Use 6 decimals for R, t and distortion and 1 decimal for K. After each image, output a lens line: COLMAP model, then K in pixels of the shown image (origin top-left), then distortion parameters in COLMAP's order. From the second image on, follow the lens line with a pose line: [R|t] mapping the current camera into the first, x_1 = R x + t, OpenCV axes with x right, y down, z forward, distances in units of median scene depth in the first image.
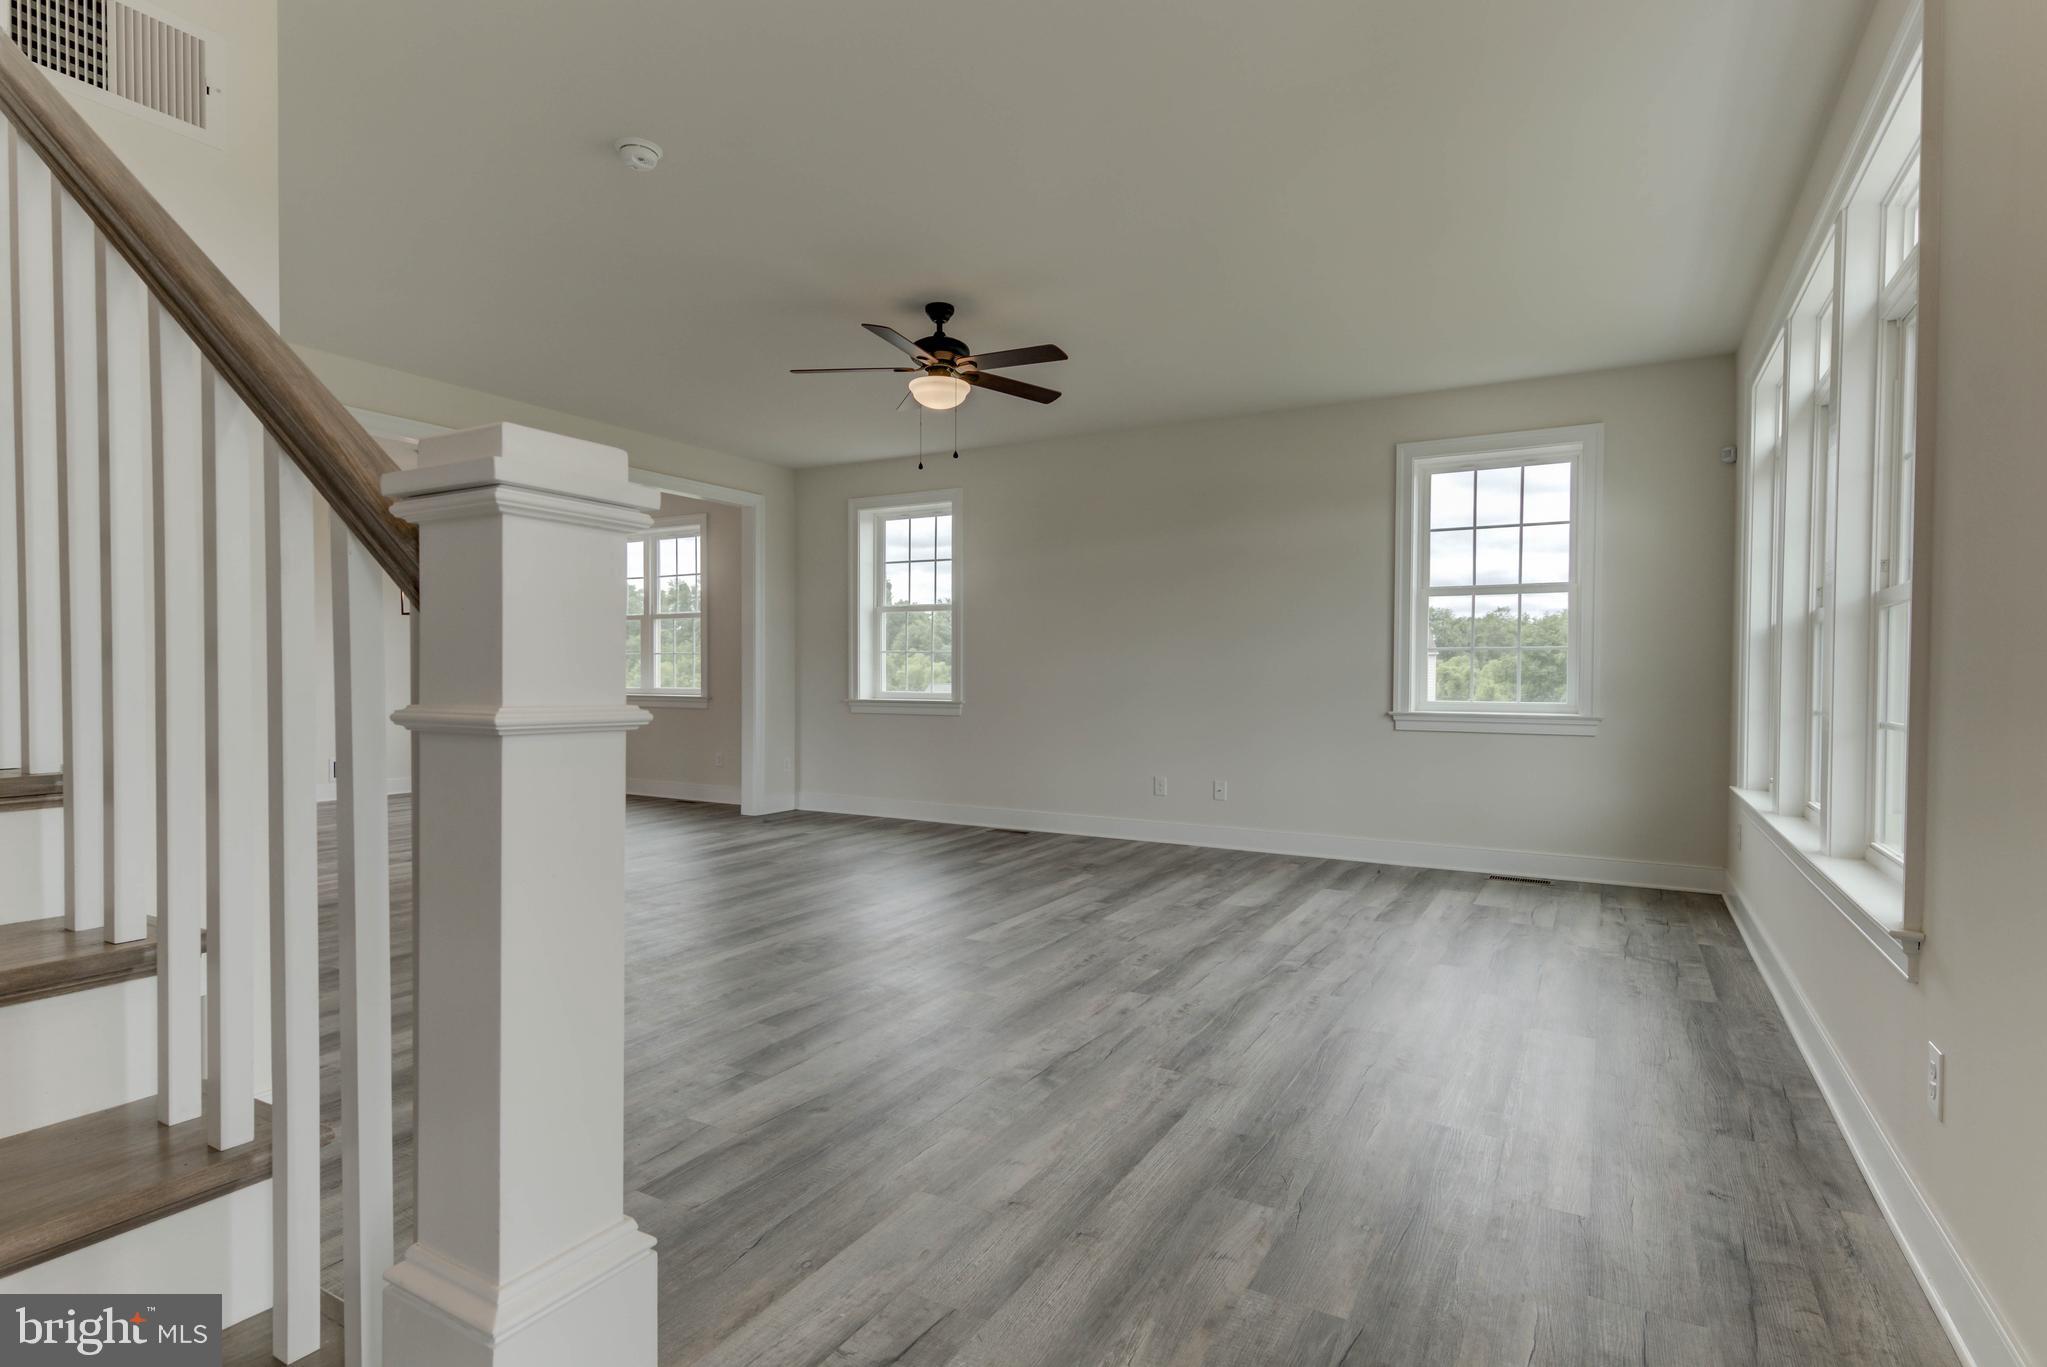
lens RADIAL K [[1026.7, 0, 1024.1], [0, 1026.7, 683.8], [0, 0, 1]] dist [0.023290, -0.008823]
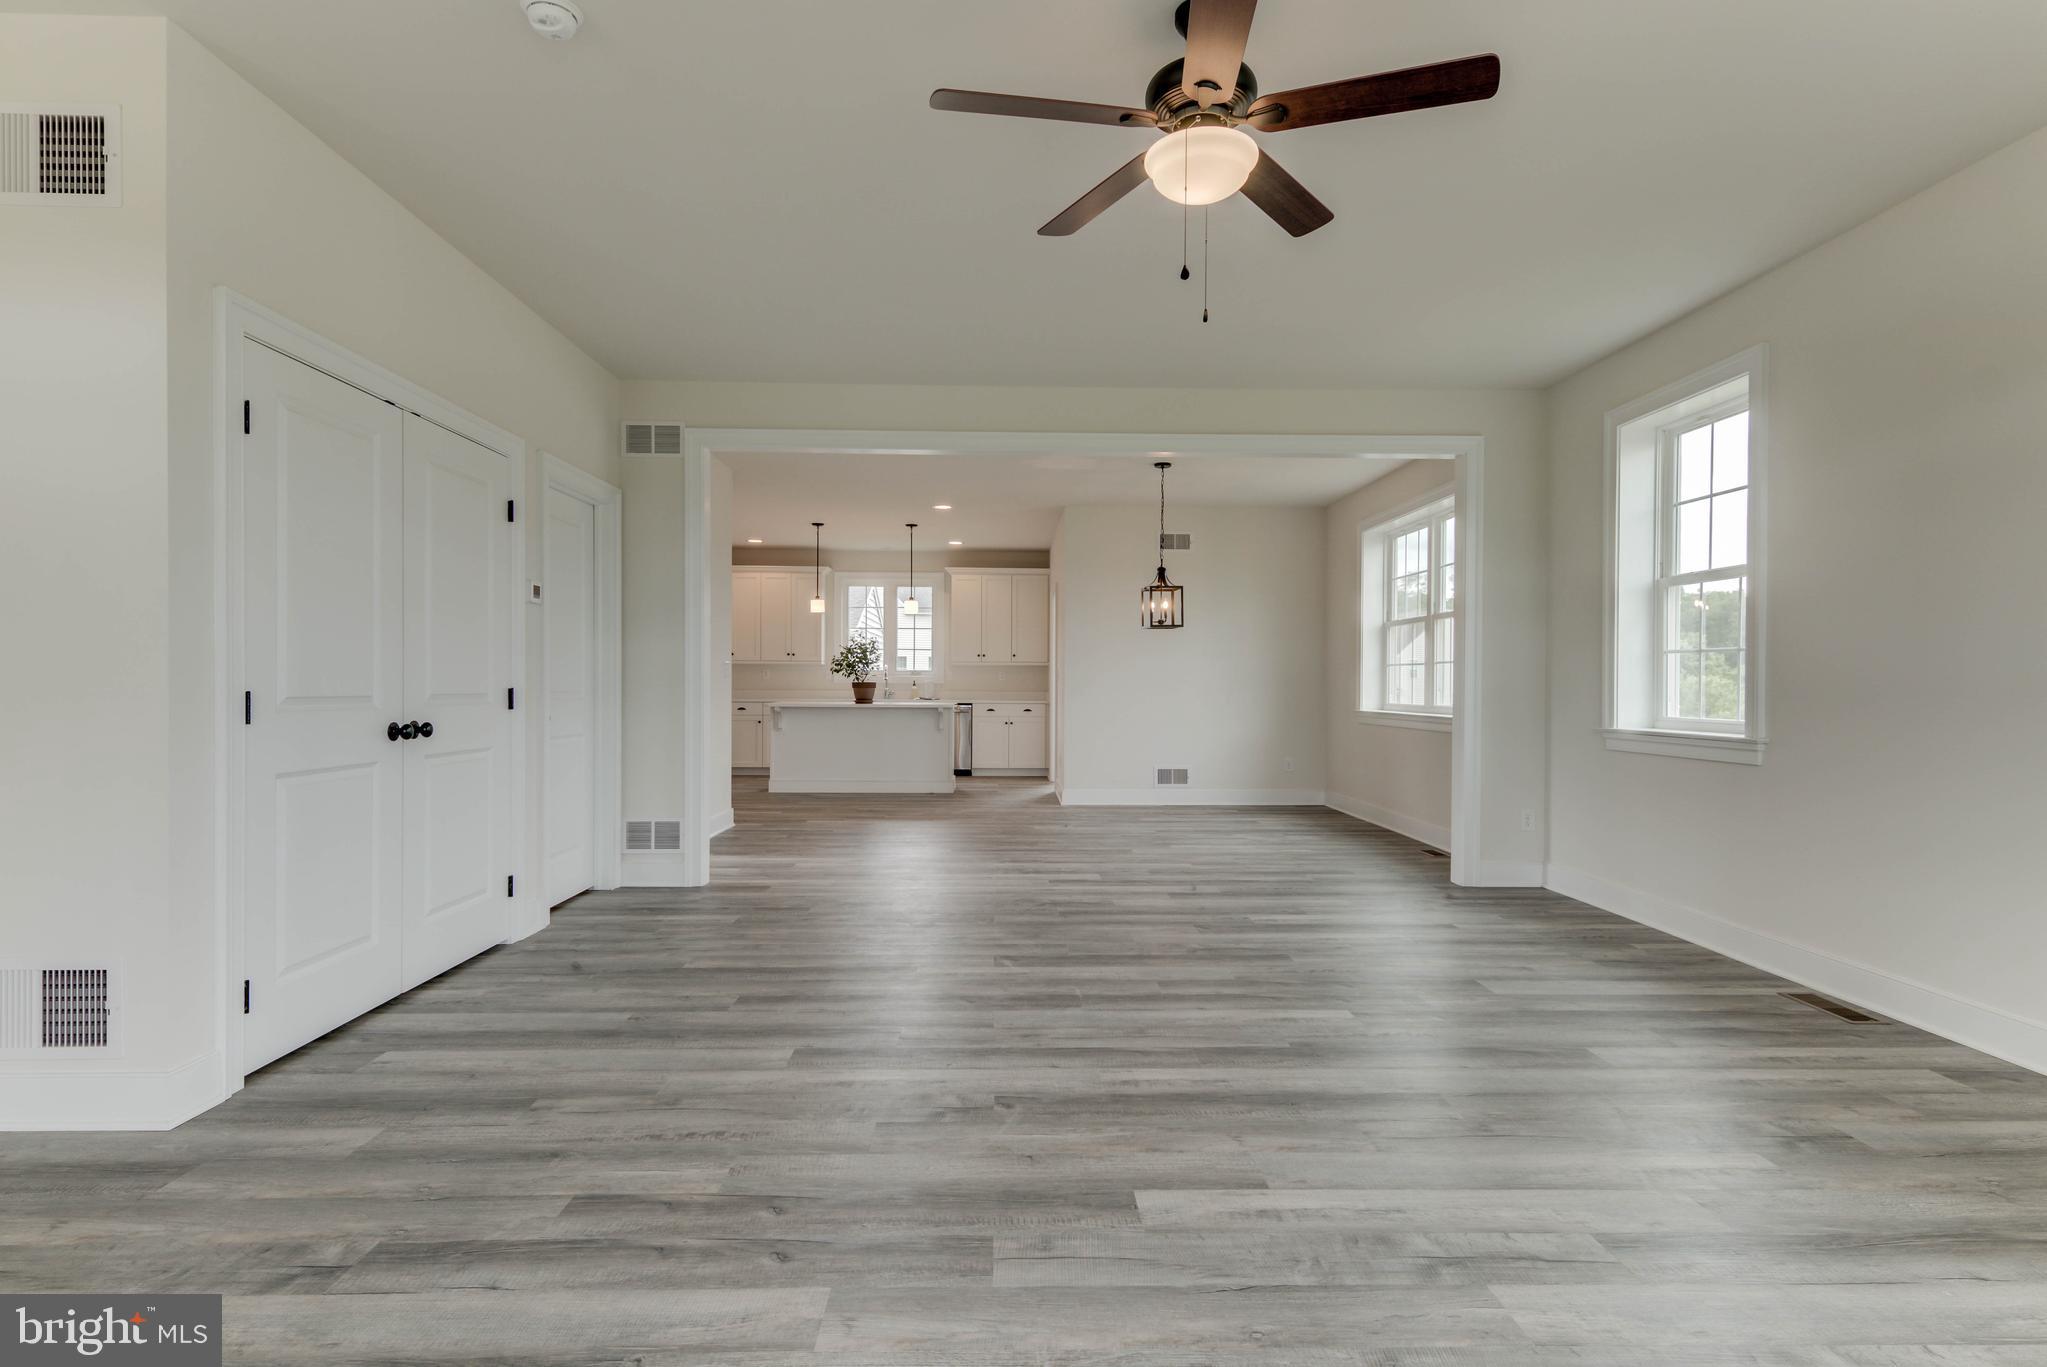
lens RADIAL K [[1026.7, 0, 1027.9], [0, 1026.7, 689.0], [0, 0, 1]] dist [0.023290, -0.008823]
pose [[0.513052, 0.002387, -0.858354, 0.527124], [-0.011536, 0.999925, -0.004115, -0.006204], [0.858280, 0.012013, 0.513041, 0.993487]]
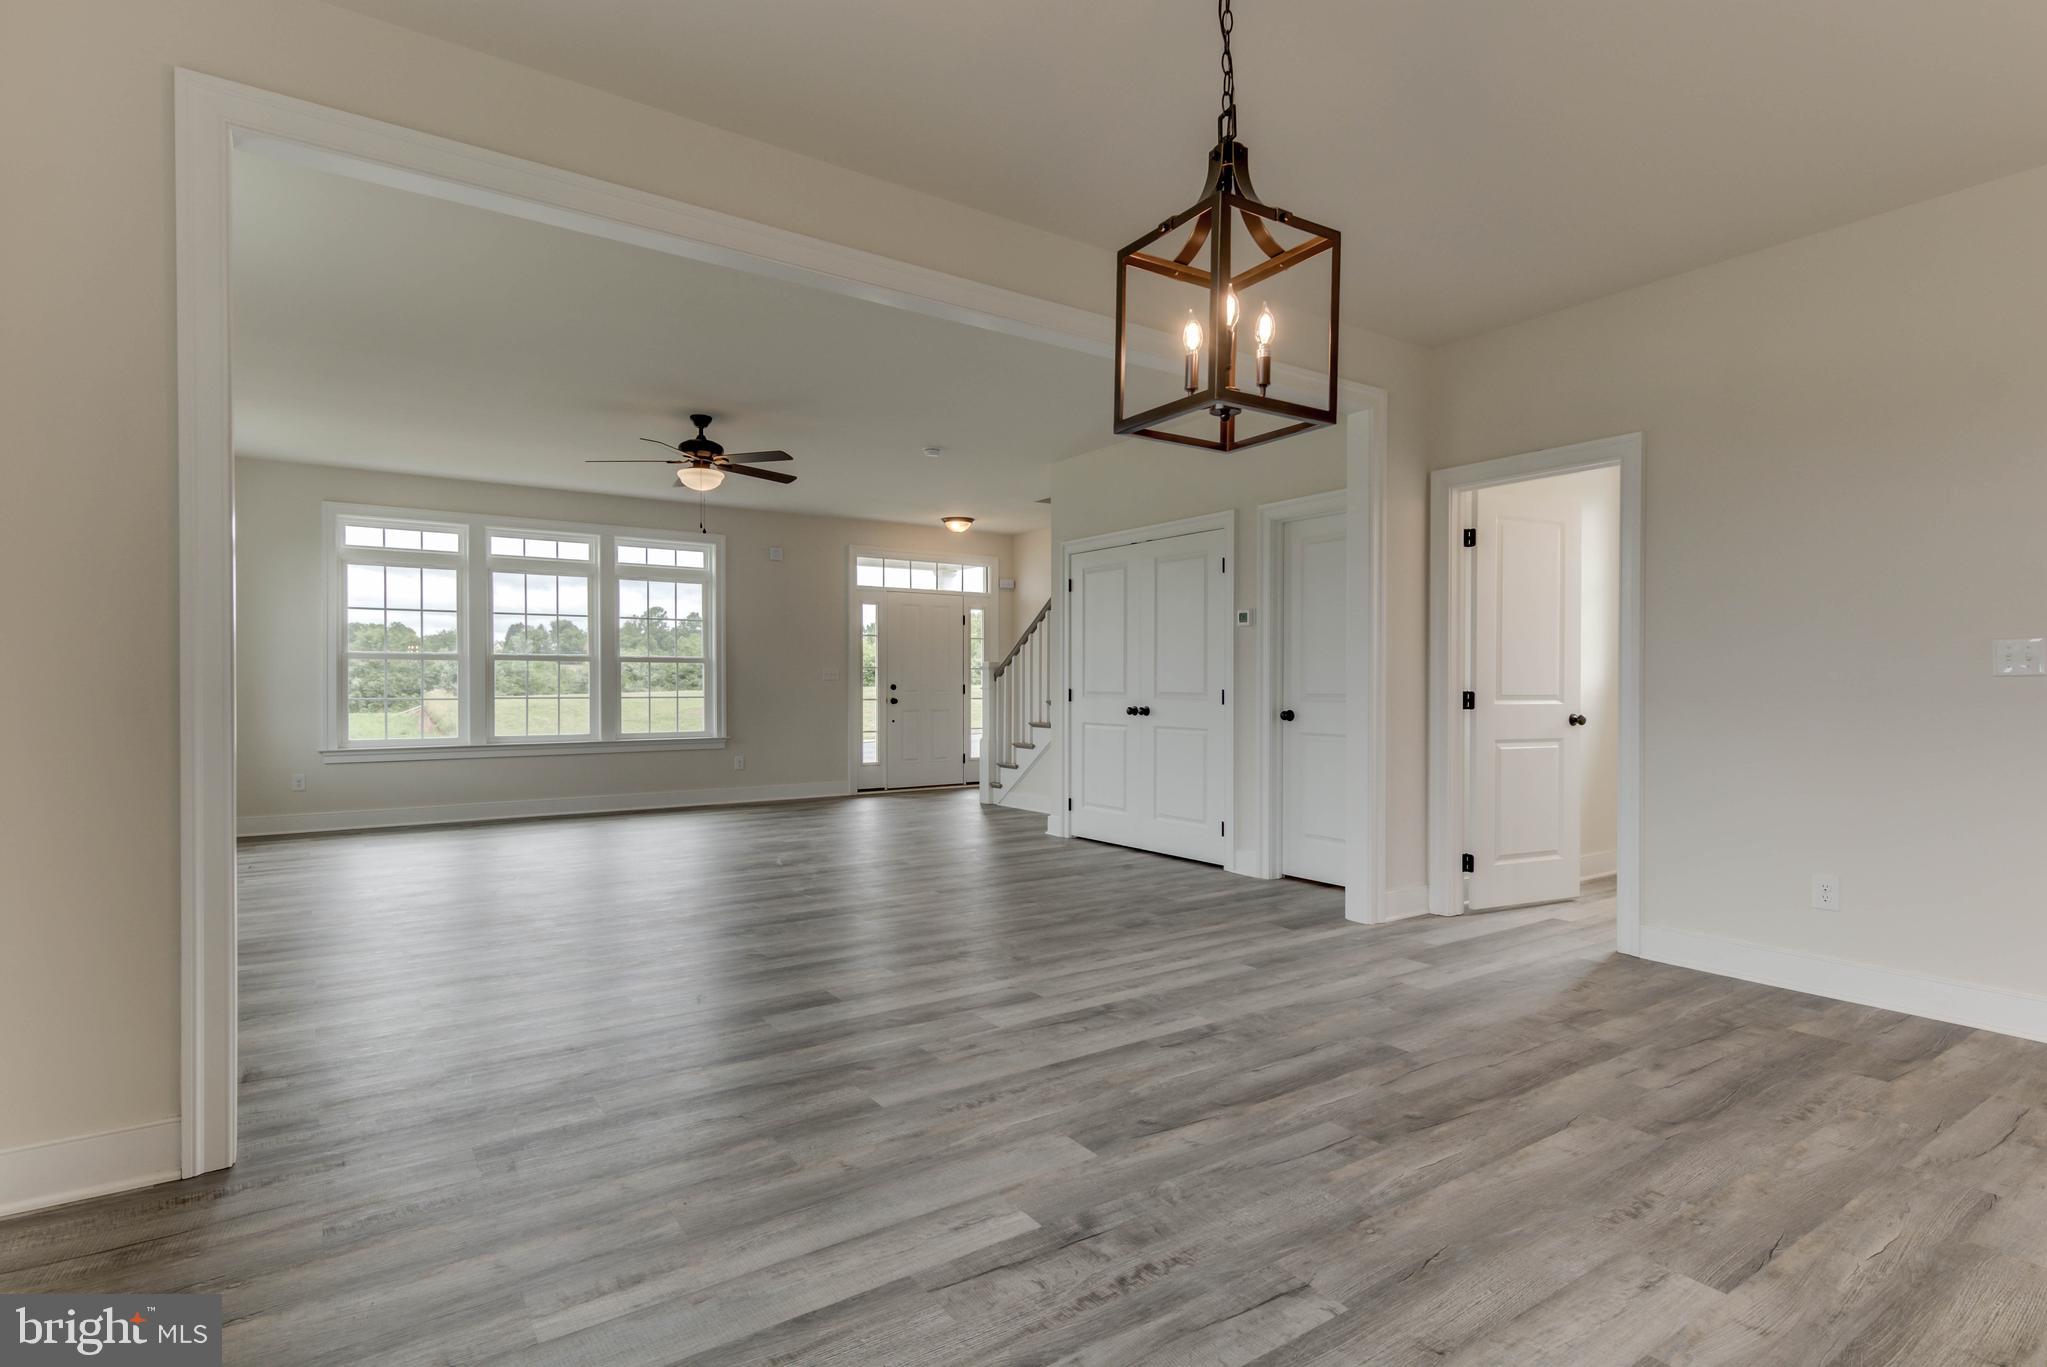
lens RADIAL K [[1026.7, 0, 1017.7], [0, 1026.7, 688.5], [0, 0, 1]] dist [0.023290, -0.008823]
pose [[-0.894814, -0.007523, 0.446375, -1.661975], [-0.000355, 0.999870, 0.016141, -0.040718], [-0.446438, 0.014285, -0.894701, 3.157428]]
